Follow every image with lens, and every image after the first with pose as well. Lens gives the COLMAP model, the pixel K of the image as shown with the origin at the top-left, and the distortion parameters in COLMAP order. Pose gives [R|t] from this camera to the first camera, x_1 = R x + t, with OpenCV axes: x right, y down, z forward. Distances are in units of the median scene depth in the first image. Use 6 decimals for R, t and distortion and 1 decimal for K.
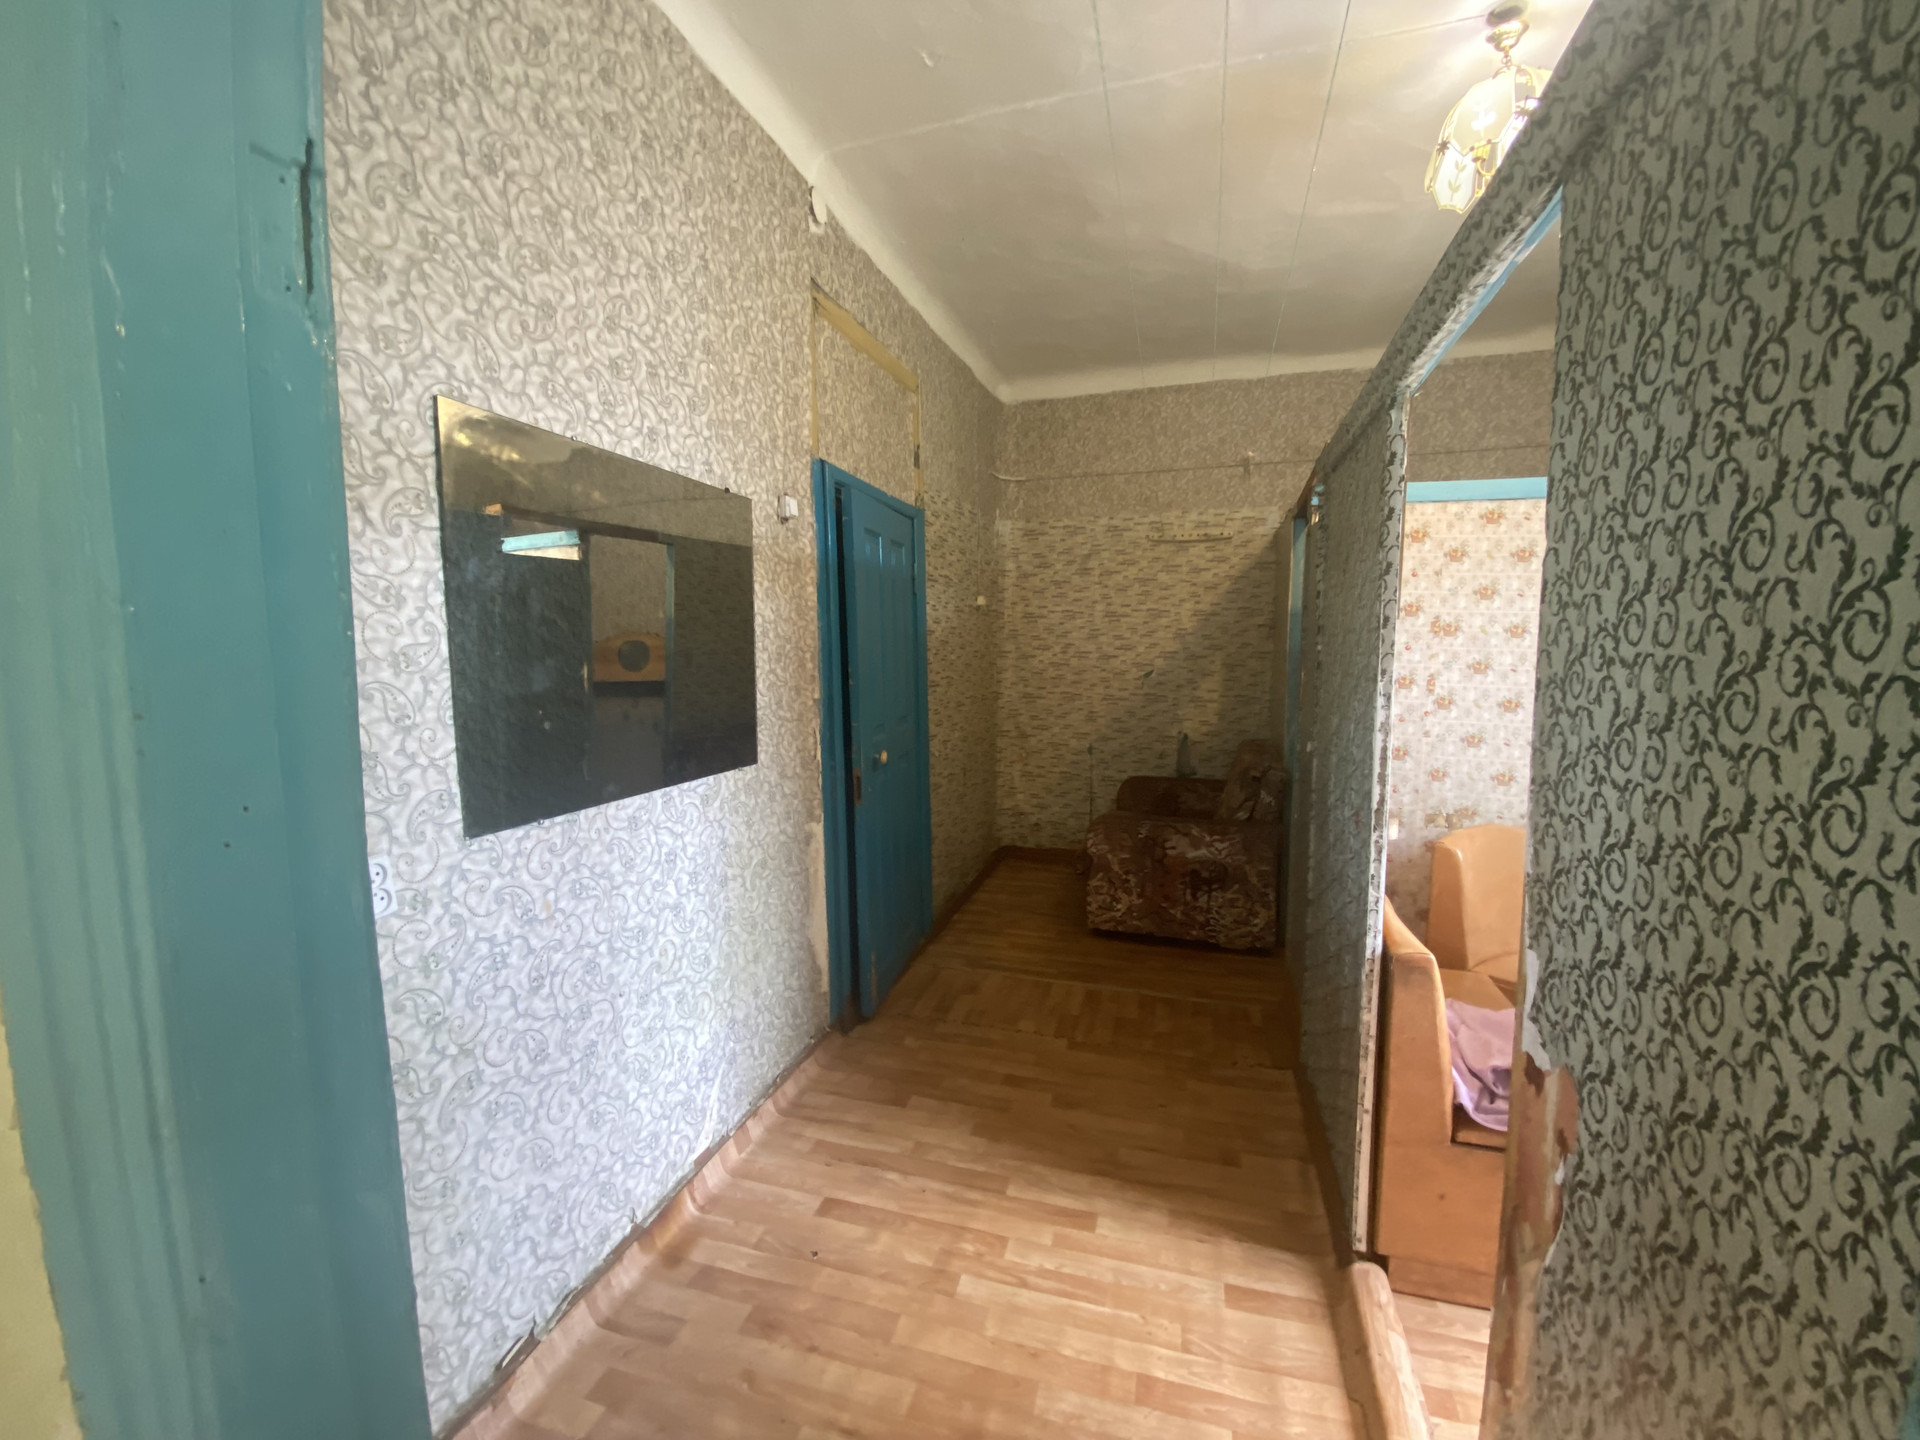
lens RADIAL K [[764.8, 0, 962.5], [0, 764.8, 721.4], [0, 0, 1]] dist [-0.002153, -0.003231]
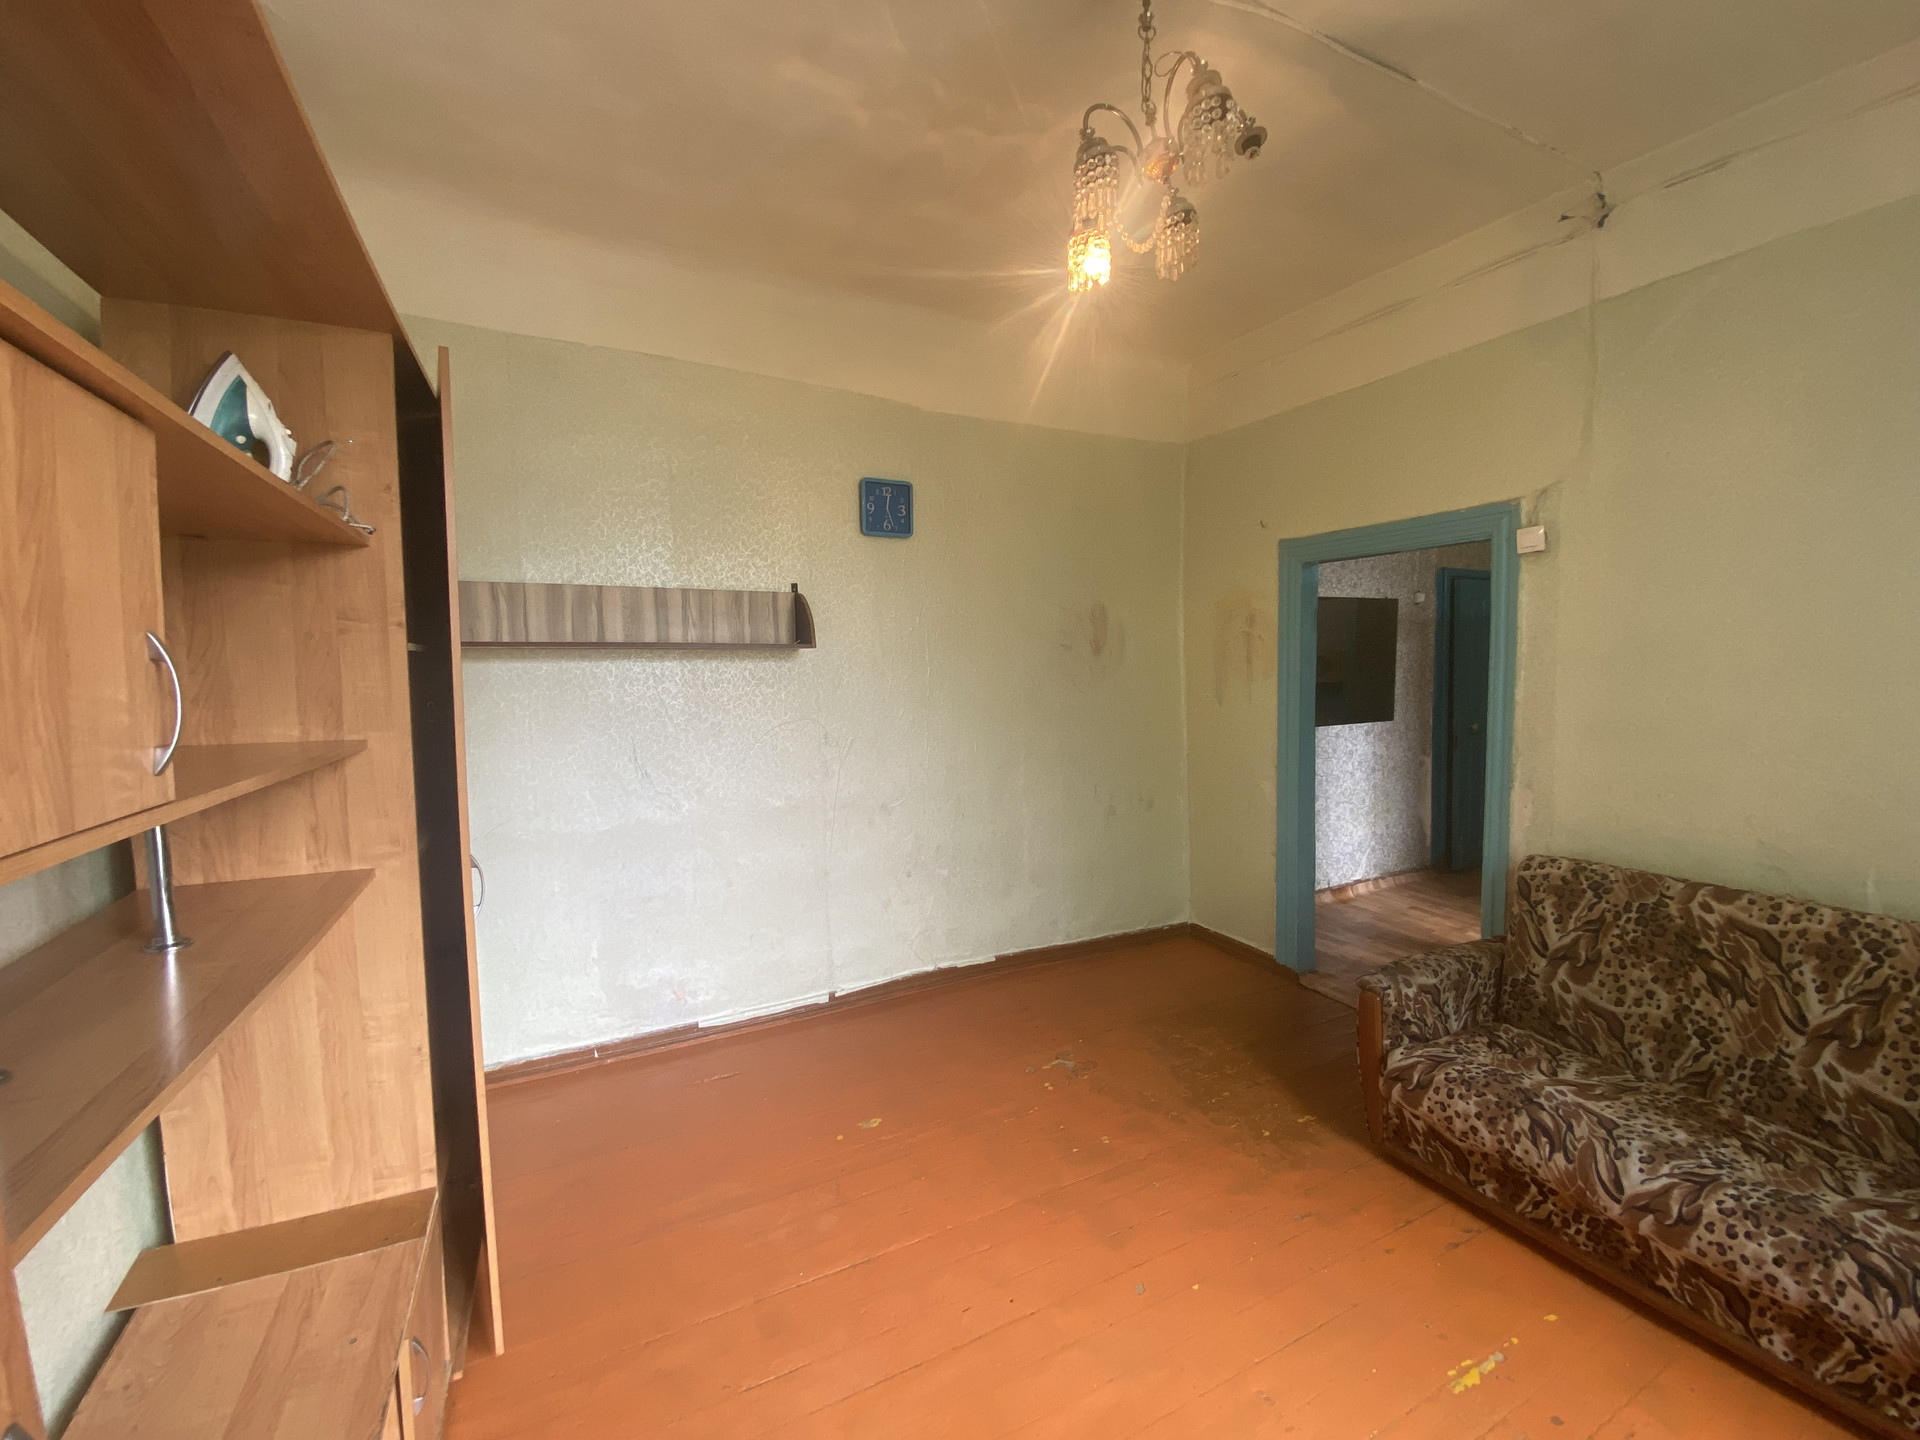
lens RADIAL K [[764.8, 0, 956.4], [0, 764.8, 709.5], [0, 0, 1]] dist [-0.002153, -0.003231]
pose [[0.683372, 0.042663, -0.728822, 0.460929], [-0.060617, 0.998160, 0.001592, 0.097572], [0.727549, 0.043091, 0.684701, -1.386879]]
